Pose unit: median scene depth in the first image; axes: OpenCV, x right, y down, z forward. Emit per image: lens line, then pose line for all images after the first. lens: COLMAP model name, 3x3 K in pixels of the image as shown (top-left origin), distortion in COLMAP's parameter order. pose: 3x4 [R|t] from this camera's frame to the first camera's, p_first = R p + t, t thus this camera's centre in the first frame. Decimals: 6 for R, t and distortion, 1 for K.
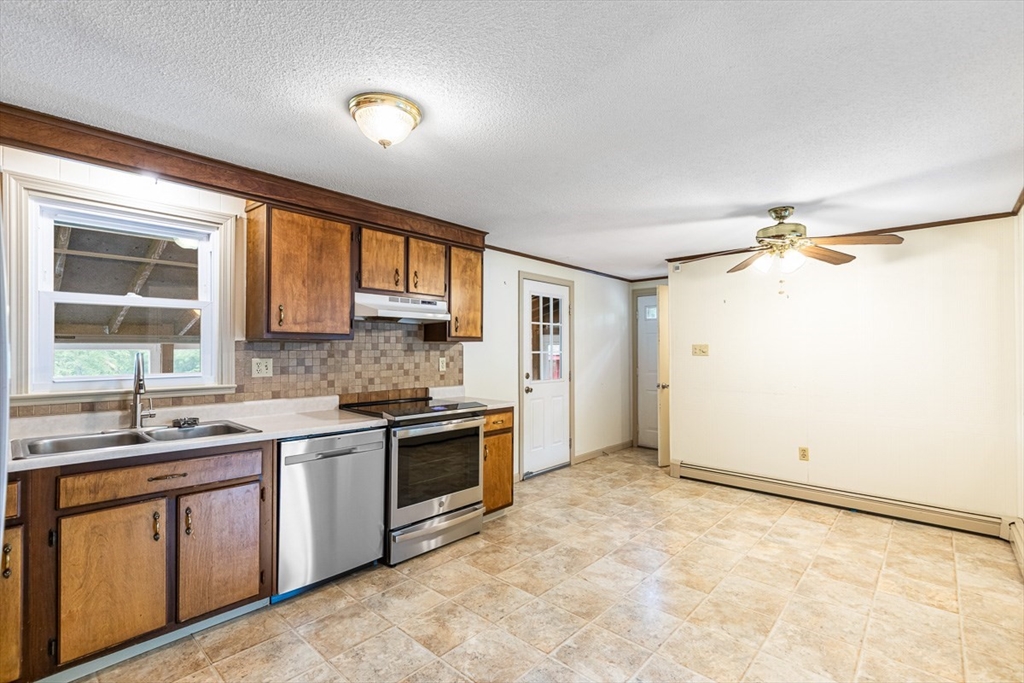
lens RADIAL K [[460.9, 0, 512.7], [0, 460.9, 347.0], [0, 0, 1]] dist [0.008497, -0.000748]
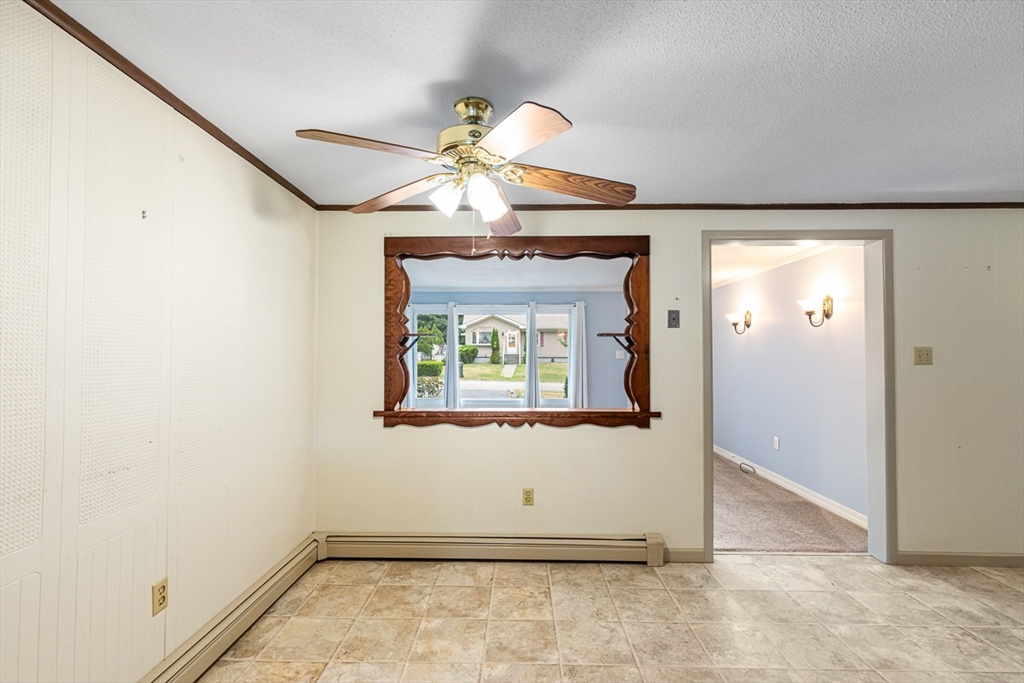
lens RADIAL K [[460.9, 0, 512.7], [0, 460.9, 347.0], [0, 0, 1]] dist [0.008497, -0.000748]
pose [[-0.661161, 0.009605, 0.750183, 0.112670], [-0.011847, 0.999660, -0.023240, 0.010389], [-0.750151, -0.024253, -0.660822, 1.236769]]
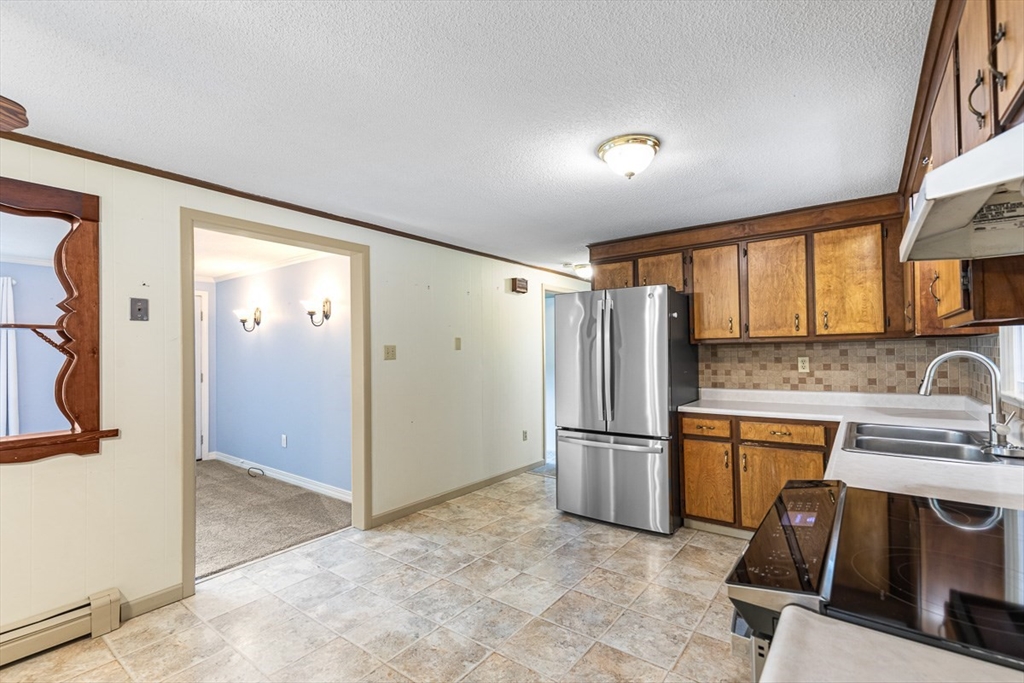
lens RADIAL K [[460.9, 0, 512.7], [0, 460.9, 347.0], [0, 0, 1]] dist [0.008497, -0.000748]
pose [[-0.995749, 0.007710, -0.091789, 0.071583], [0.009674, 0.999733, -0.020981, 0.009792], [0.091602, -0.021780, -0.995557, 1.176702]]
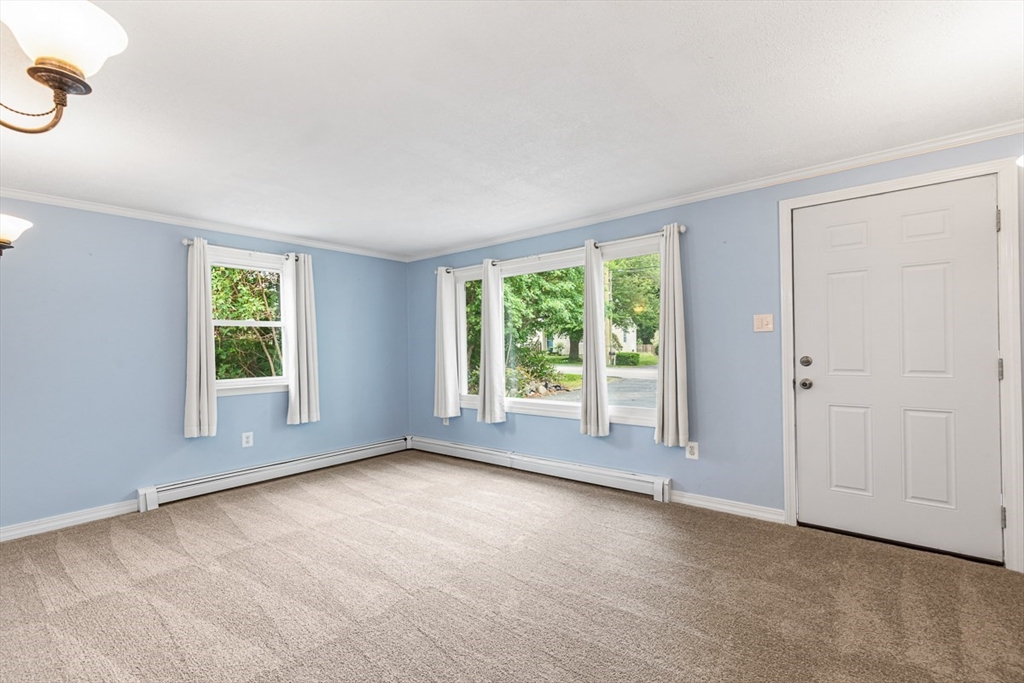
lens RADIAL K [[464.2, 0, 513.2], [0, 464.2, 350.9], [0, 0, 1]] dist [0.020635, -0.009171]
pose [[-0.052368, -0.009102, 0.998586, 0.370635], [0.007770, 0.999924, 0.009522, 0.035222], [-0.998598, 0.008258, -0.052293, 0.169338]]
